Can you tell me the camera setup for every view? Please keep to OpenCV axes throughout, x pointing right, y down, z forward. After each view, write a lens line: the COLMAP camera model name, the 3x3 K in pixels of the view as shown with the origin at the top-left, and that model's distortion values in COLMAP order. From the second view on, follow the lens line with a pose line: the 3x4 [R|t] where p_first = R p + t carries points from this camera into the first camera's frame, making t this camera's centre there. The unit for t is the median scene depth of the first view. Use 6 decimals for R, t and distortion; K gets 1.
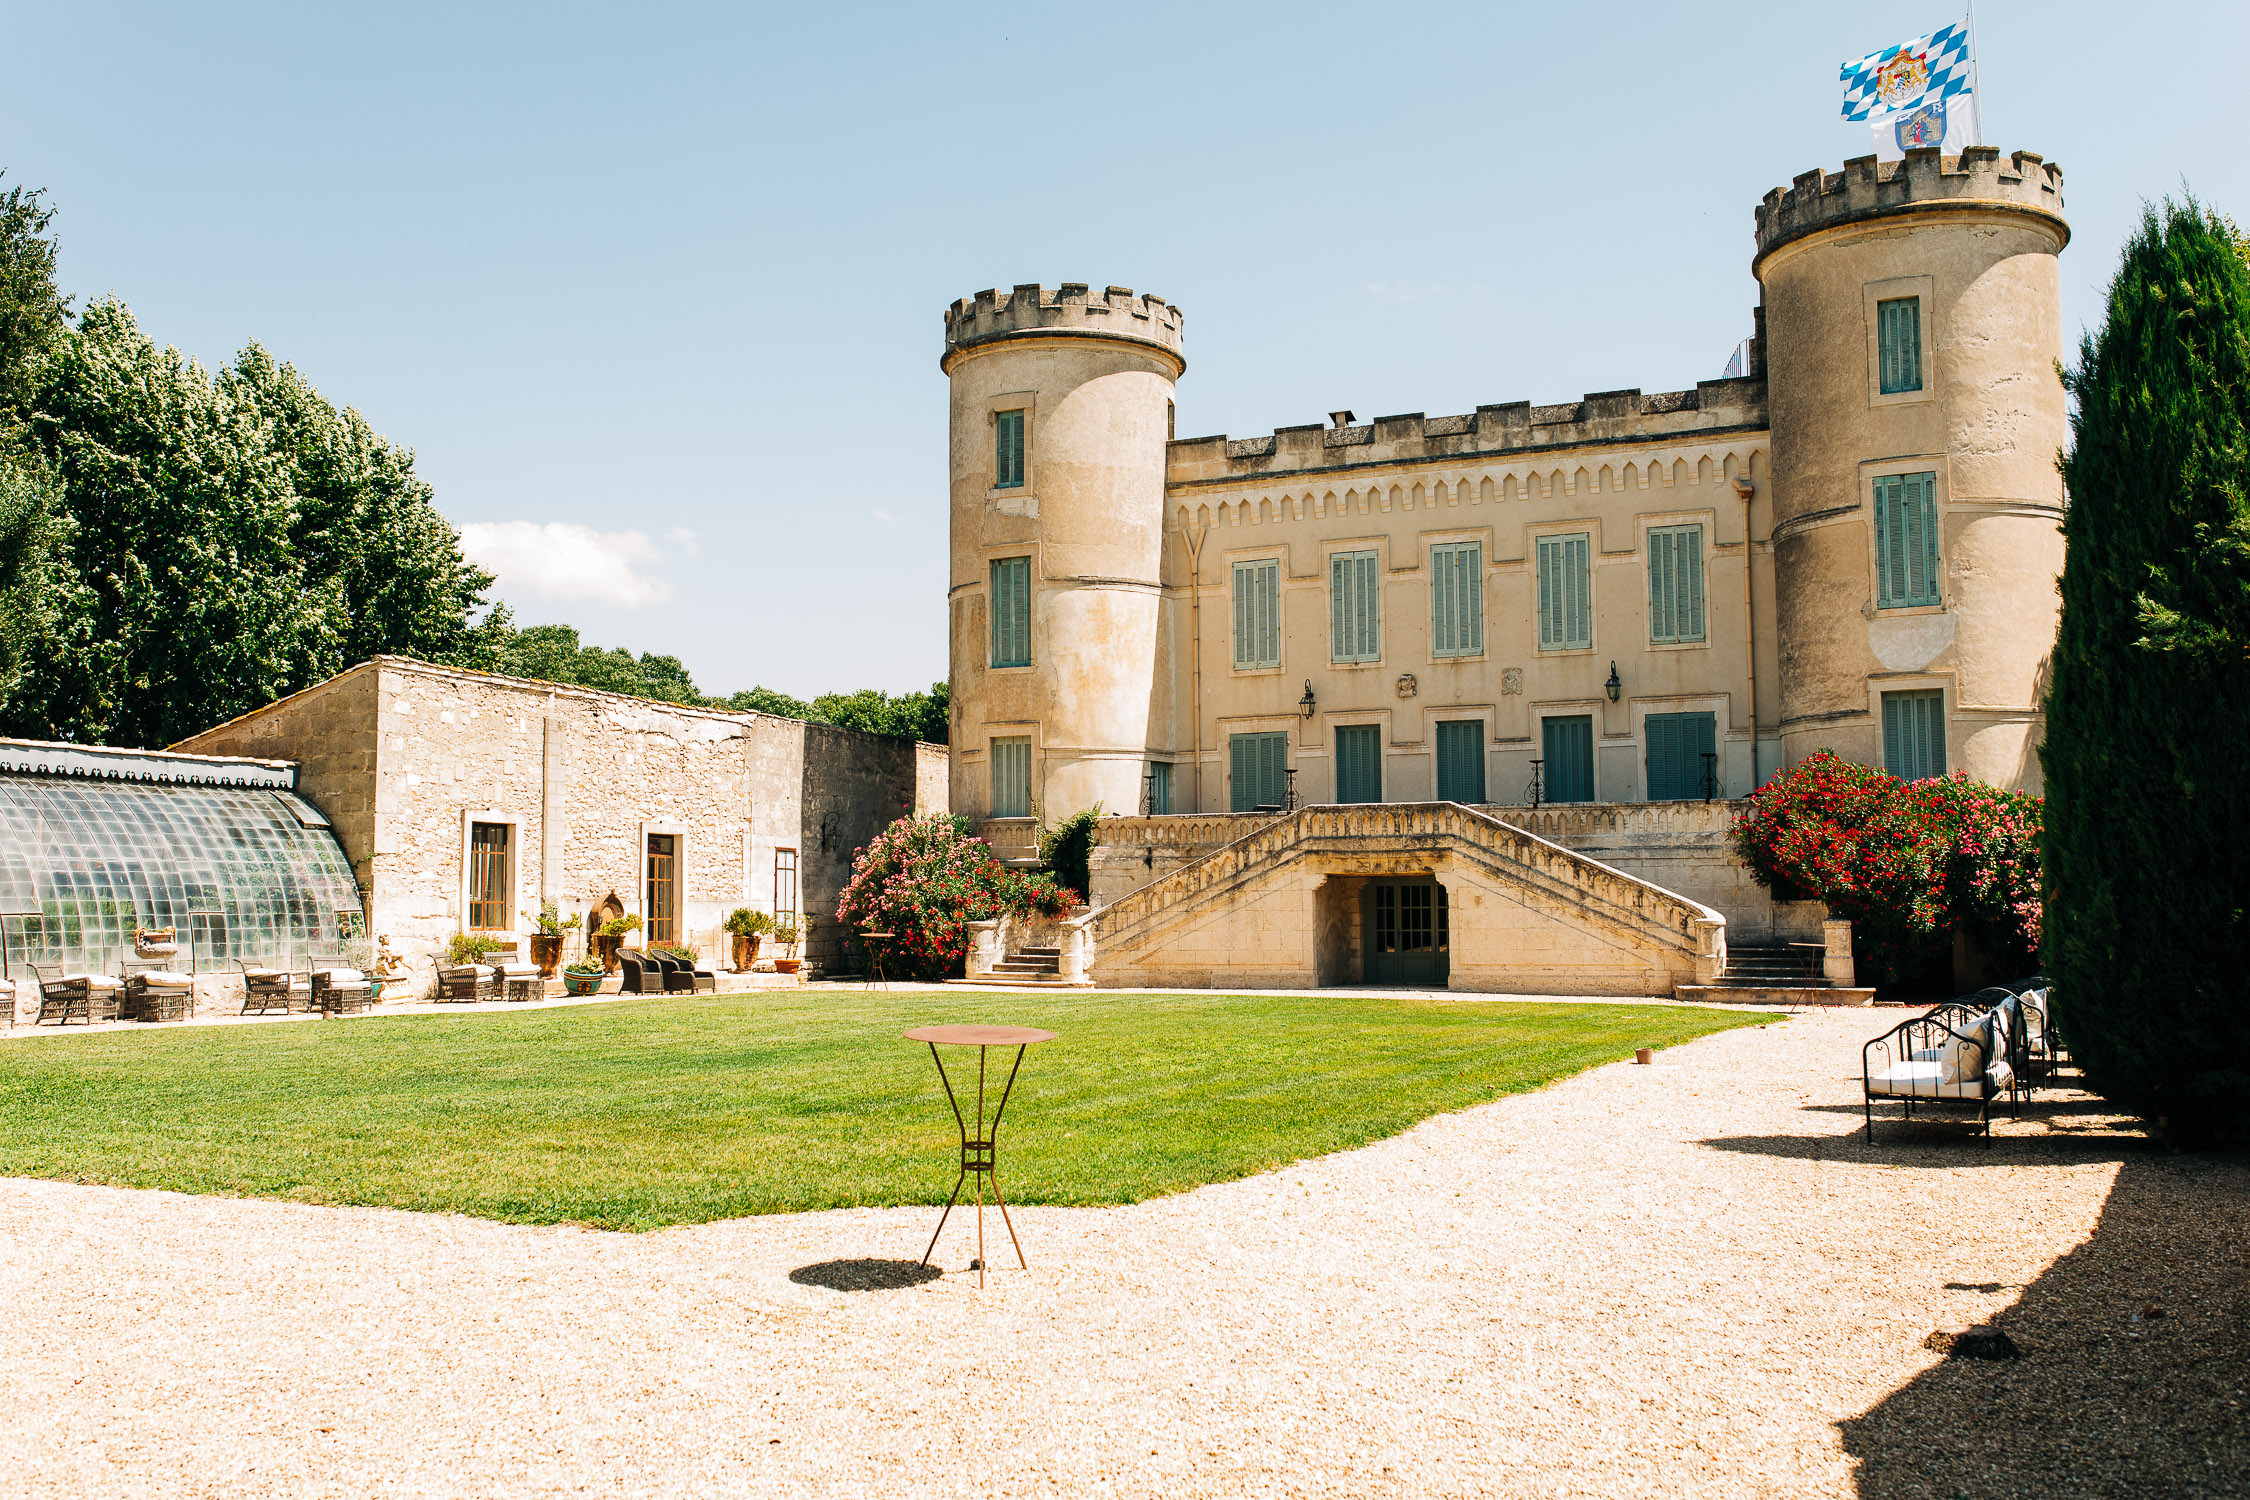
lens RADIAL K [[2205.0, 0, 1126.3], [0, 2205.0, 716.4], [0, 0, 1]] dist [-0.017212, -0.000161]
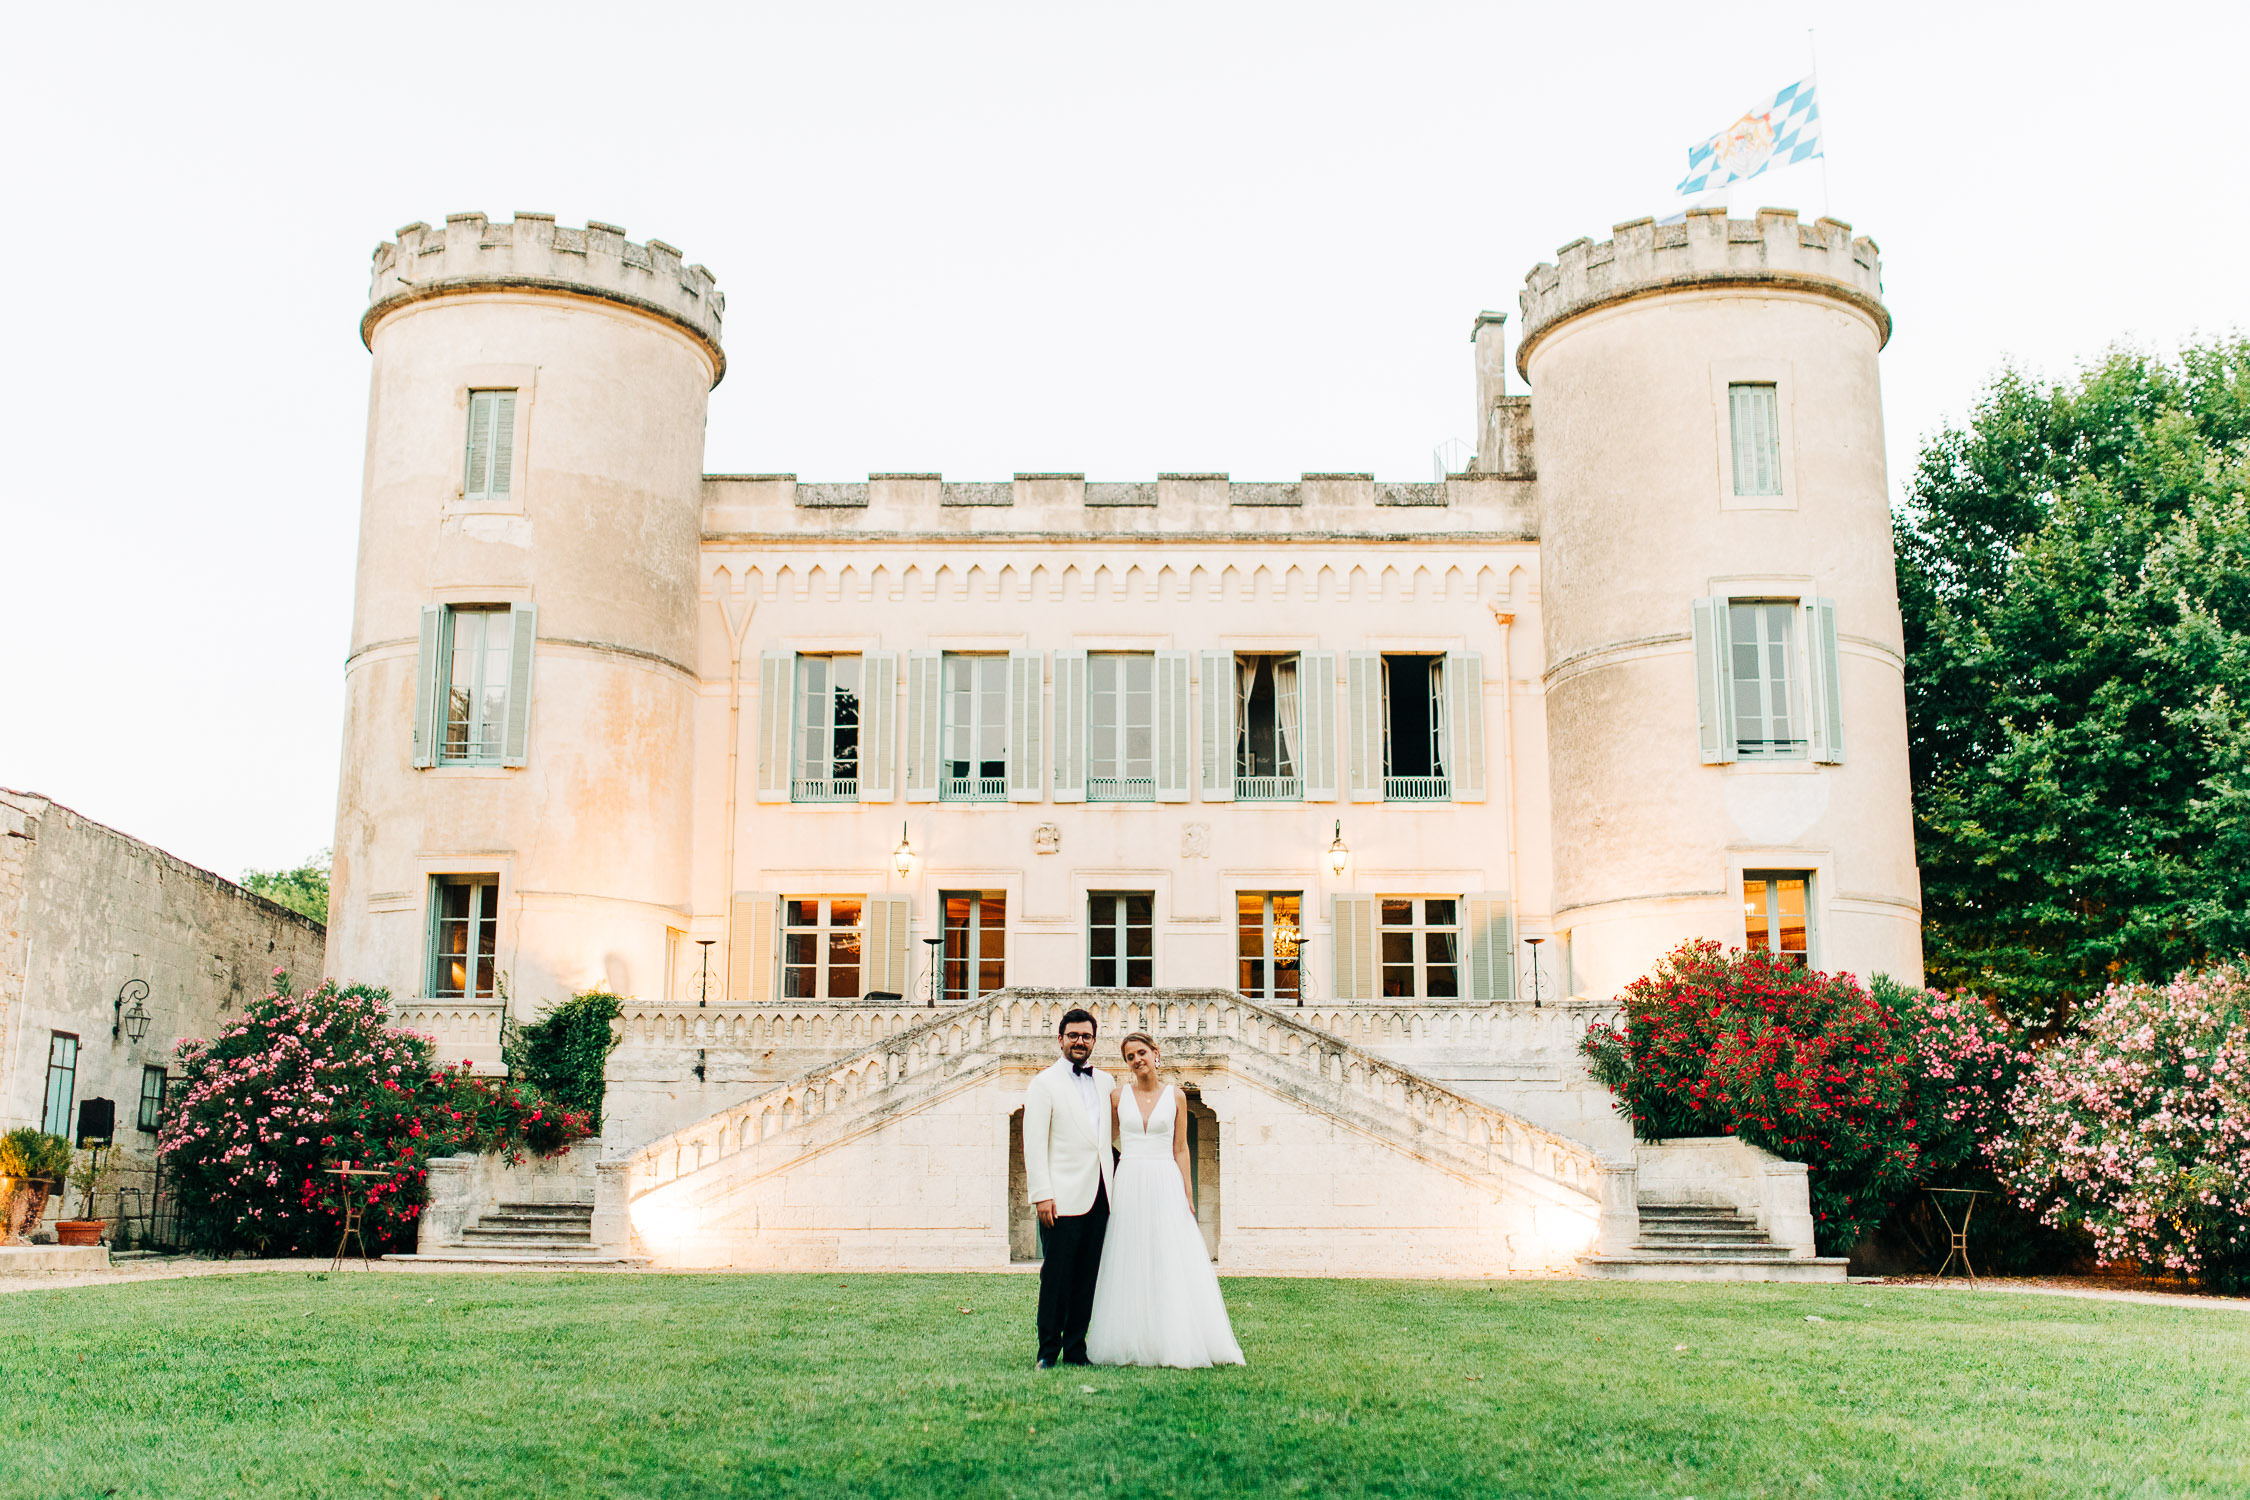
lens RADIAL K [[2205.0, 0, 1126.3], [0, 2205.0, 716.4], [0, 0, 1]] dist [-0.017212, -0.000161]
pose [[0.901069, 0.099546, 0.422097, -0.167468], [-0.045447, 0.989615, -0.136368, 0.046472], [-0.431288, 0.103694, 0.896236, 0.360000]]
